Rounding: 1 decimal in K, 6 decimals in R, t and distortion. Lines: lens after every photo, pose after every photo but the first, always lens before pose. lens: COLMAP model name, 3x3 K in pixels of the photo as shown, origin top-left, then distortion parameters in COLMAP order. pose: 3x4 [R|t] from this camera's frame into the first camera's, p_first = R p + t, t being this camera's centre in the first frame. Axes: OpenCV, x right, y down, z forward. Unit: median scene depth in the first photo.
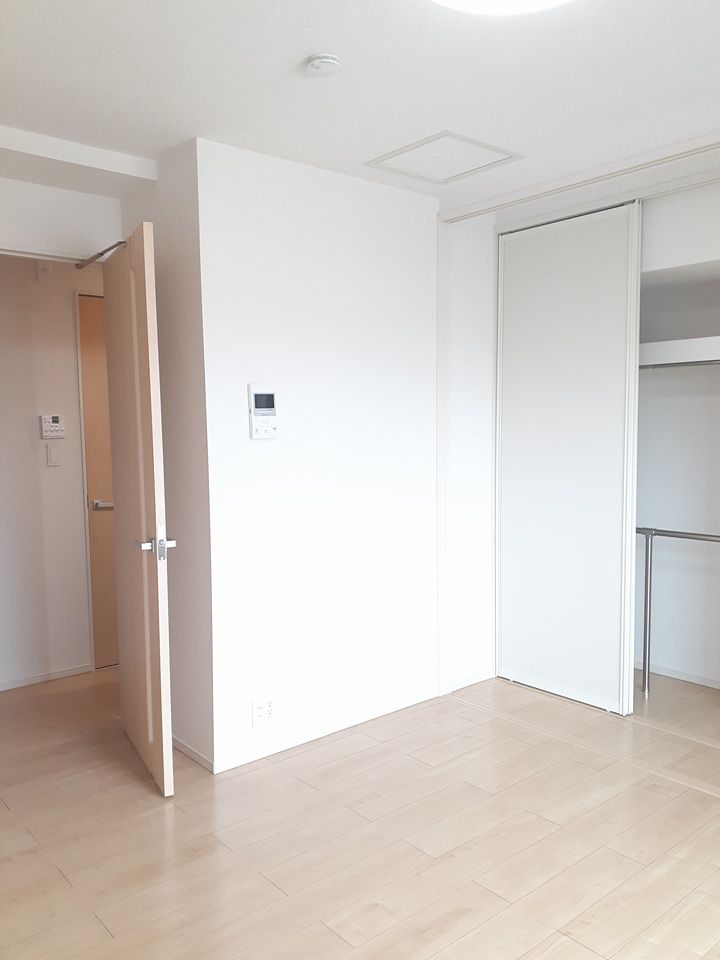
lens RADIAL K [[762.3, 0, 358.9], [0, 762.3, 503.0], [0, 0, 1]] dist [0.040076, 0.000594]
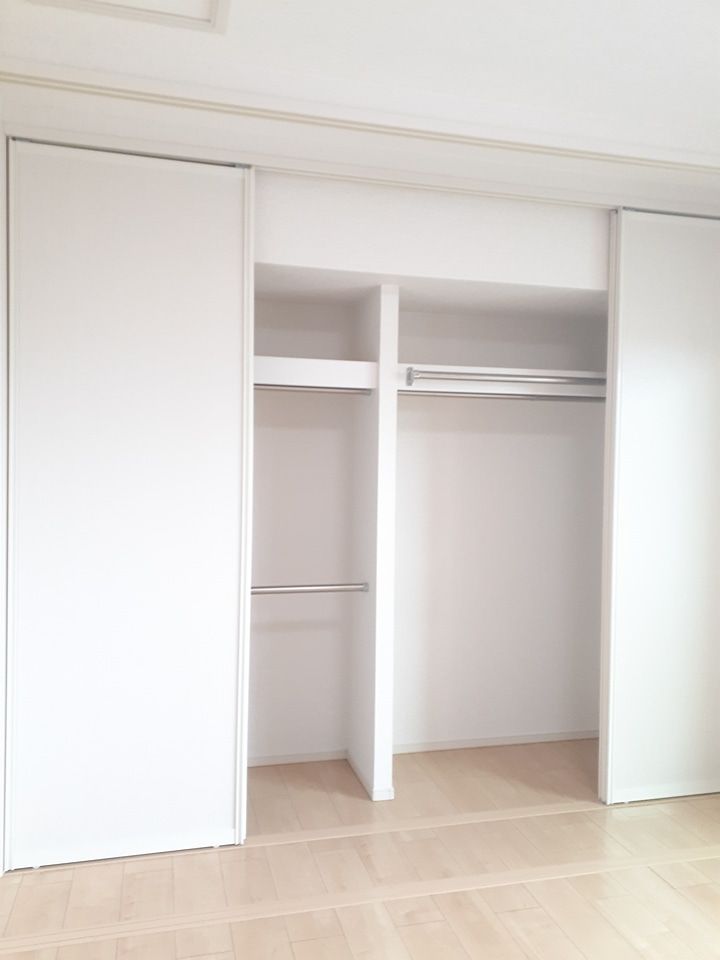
lens RADIAL K [[762.3, 0, 358.9], [0, 762.3, 503.0], [0, 0, 1]] dist [0.040076, 0.000594]
pose [[0.437457, -0.014242, 0.899126, -0.288141], [0.068740, 0.997479, -0.017644, -0.034847], [-0.896608, 0.069524, 0.437333, 0.578704]]
